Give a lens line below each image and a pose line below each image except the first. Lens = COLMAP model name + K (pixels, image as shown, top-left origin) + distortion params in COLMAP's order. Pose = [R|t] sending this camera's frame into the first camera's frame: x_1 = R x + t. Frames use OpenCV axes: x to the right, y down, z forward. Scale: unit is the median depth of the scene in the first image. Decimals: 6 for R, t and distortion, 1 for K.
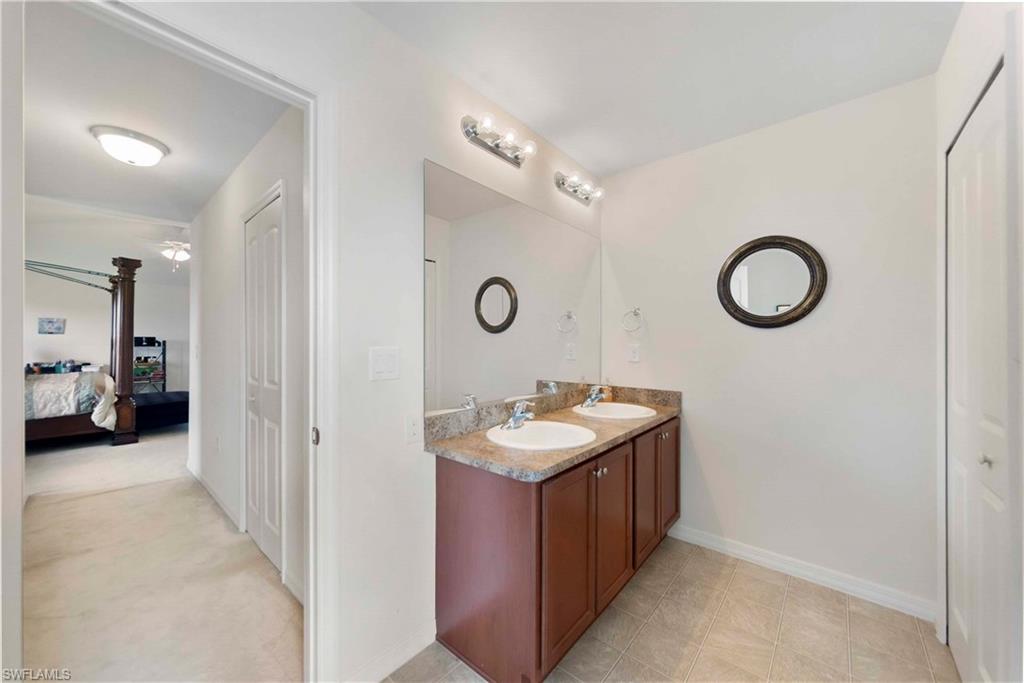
lens RADIAL K [[372.5, 0, 512.1], [0, 372.5, 346.8], [0, 0, 1]] dist [-0.001618, -0.000271]
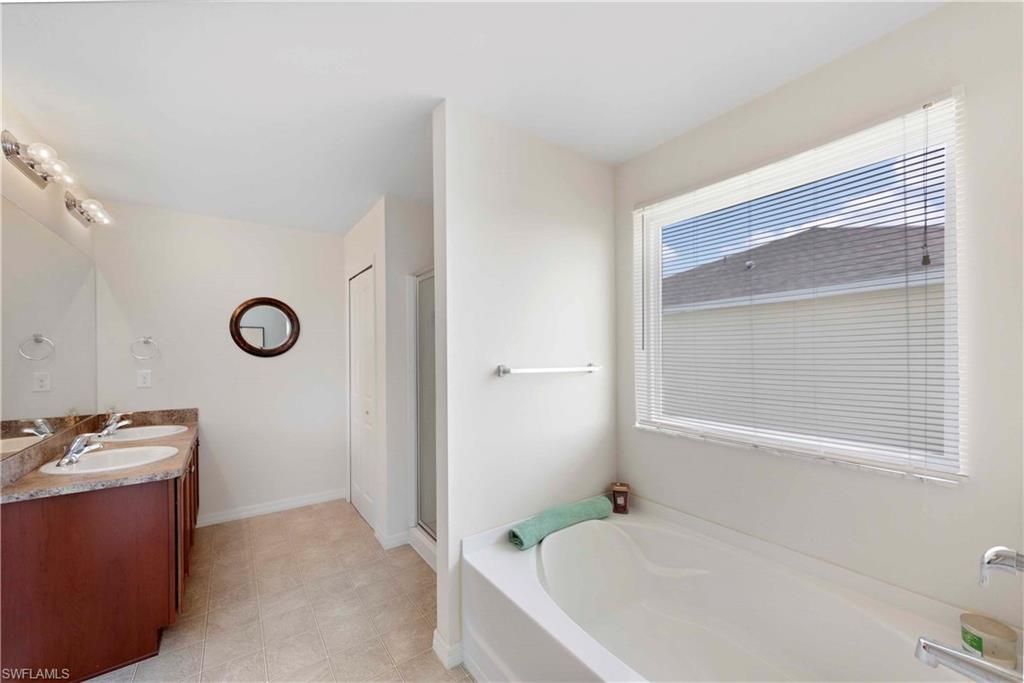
lens RADIAL K [[372.5, 0, 512.1], [0, 372.5, 346.8], [0, 0, 1]] dist [-0.001618, -0.000271]
pose [[0.211996, 0.016110, 0.977138, -0.584413], [0.011501, 0.999754, -0.018978, -0.051043], [-0.977203, 0.015261, 0.211759, -0.306390]]
